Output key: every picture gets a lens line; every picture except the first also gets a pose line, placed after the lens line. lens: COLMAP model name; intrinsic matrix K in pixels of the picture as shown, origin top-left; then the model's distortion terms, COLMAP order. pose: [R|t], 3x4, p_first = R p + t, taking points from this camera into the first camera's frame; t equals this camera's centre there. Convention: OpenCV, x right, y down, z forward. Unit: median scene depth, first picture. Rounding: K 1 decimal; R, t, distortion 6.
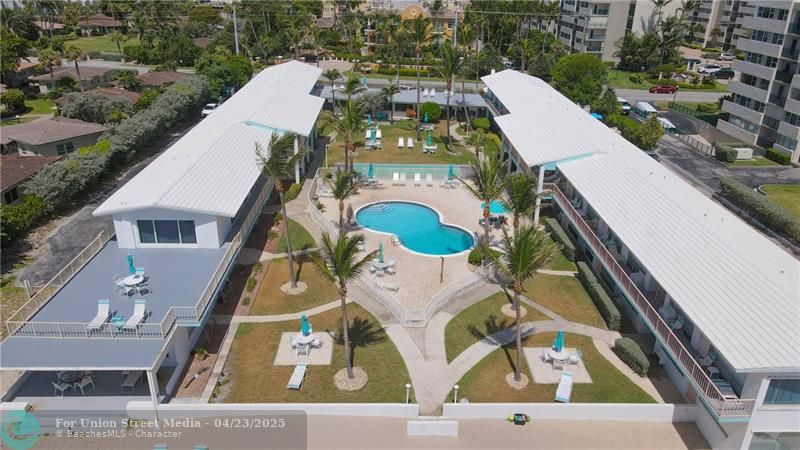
lens RADIAL K [[591.9, 0, 400.0], [0, 591.9, 225.0], [0, 0, 1]] dist [0.016613, 0.009134]
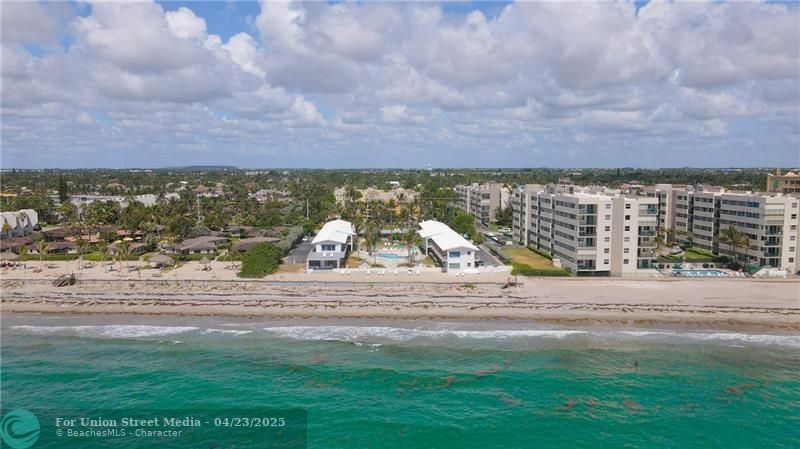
lens RADIAL K [[607.8, 0, 400.0], [0, 607.8, 224.5], [0, 0, 1]] dist [-0.000784, 0.053442]
pose [[0.999303, -0.025807, 0.026972, -0.007346], [0.032896, 0.950330, -0.309501, 0.911548], [-0.017645, 0.310173, 0.950516, -2.360327]]
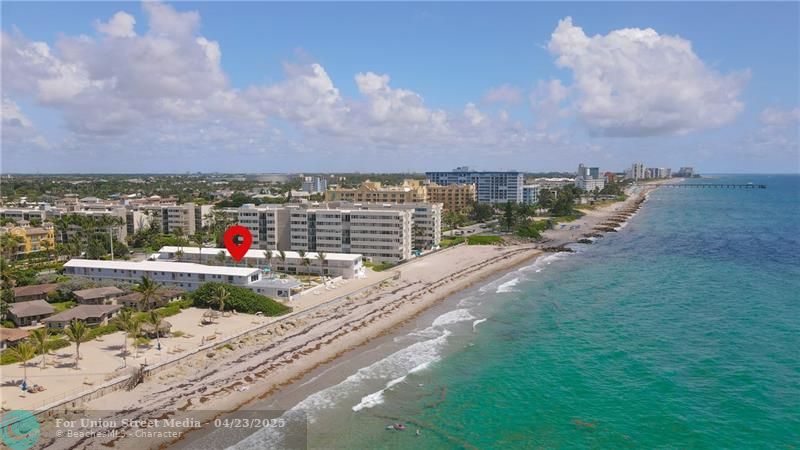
lens RADIAL K [[607.8, 0, 400.0], [0, 607.8, 225.0], [0, 0, 1]] dist [-0.000784, 0.053442]
pose [[0.334479, -0.104485, 0.936593, -3.026605], [0.384246, 0.922593, -0.034300, 0.157933], [-0.860511, 0.371355, 0.348736, -1.107417]]
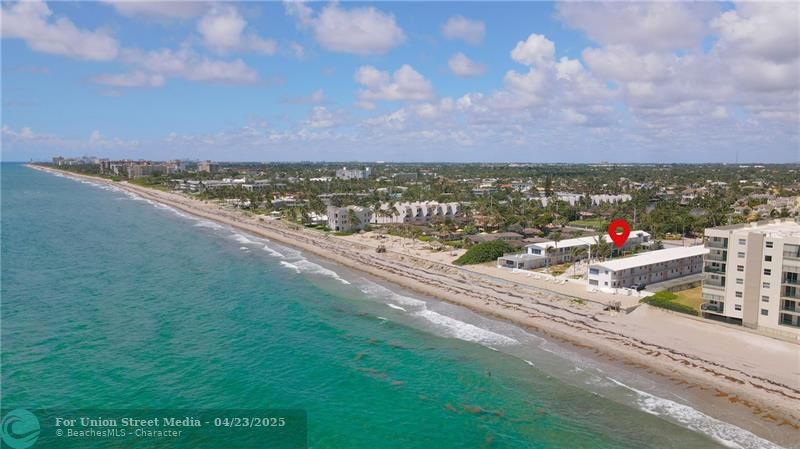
lens RADIAL K [[591.9, 0, 400.0], [0, 591.9, 224.5], [0, 0, 1]] dist [0.016613, 0.009134]
pose [[0.595711, 0.063942, -0.800650, 2.155810], [-0.308812, 0.938438, -0.154821, 0.690268], [0.741460, 0.339479, 0.578784, -2.066823]]
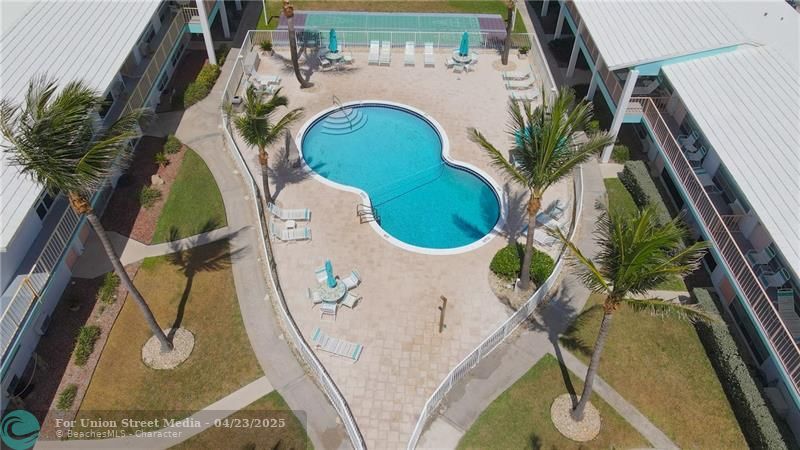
lens RADIAL K [[591.9, 0, 400.0], [0, 591.9, 225.0], [0, 0, 1]] dist [0.016613, 0.009134]
pose [[0.999972, 0.006918, -0.002887, 0.027373], [-0.005417, 0.933093, 0.359593, -0.160292], [0.005181, -0.359567, 0.933105, 0.438933]]
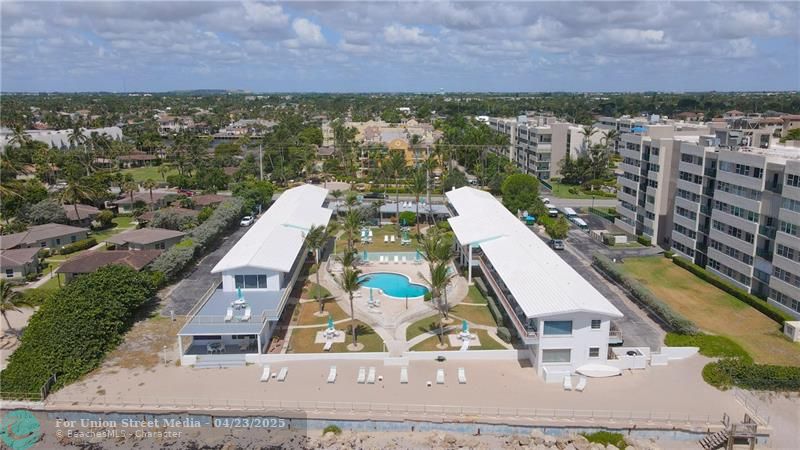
lens RADIAL K [[611.0, 0, 400.0], [0, 611.0, 225.0], [0, 0, 1]] dist [0.002911, 0.049128]
pose [[0.999637, -0.025805, 0.007745, 0.035961], [0.026813, 0.980968, -0.192308, 0.163896], [-0.002635, 0.192446, 0.981304, -0.653447]]
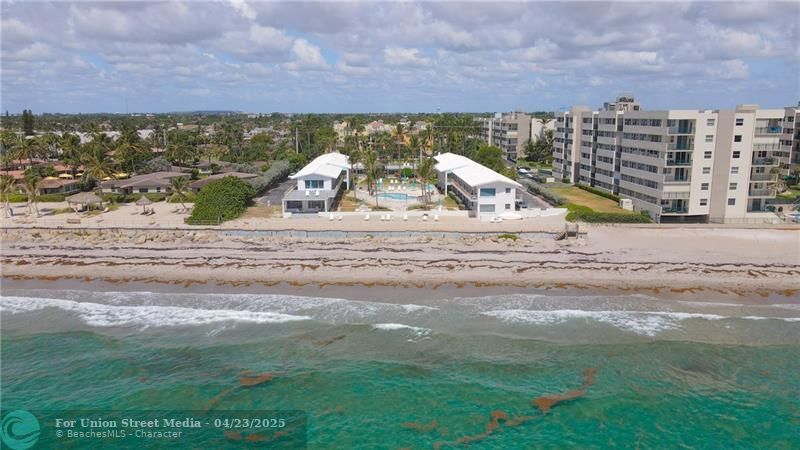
lens RADIAL K [[611.0, 0, 400.0], [0, 611.0, 225.0], [0, 0, 1]] dist [0.002911, 0.049128]
pose [[0.999534, -0.028242, 0.011606, 0.000898], [0.030129, 0.973950, -0.224751, 0.722552], [-0.004956, 0.224996, 0.974347, -1.550965]]
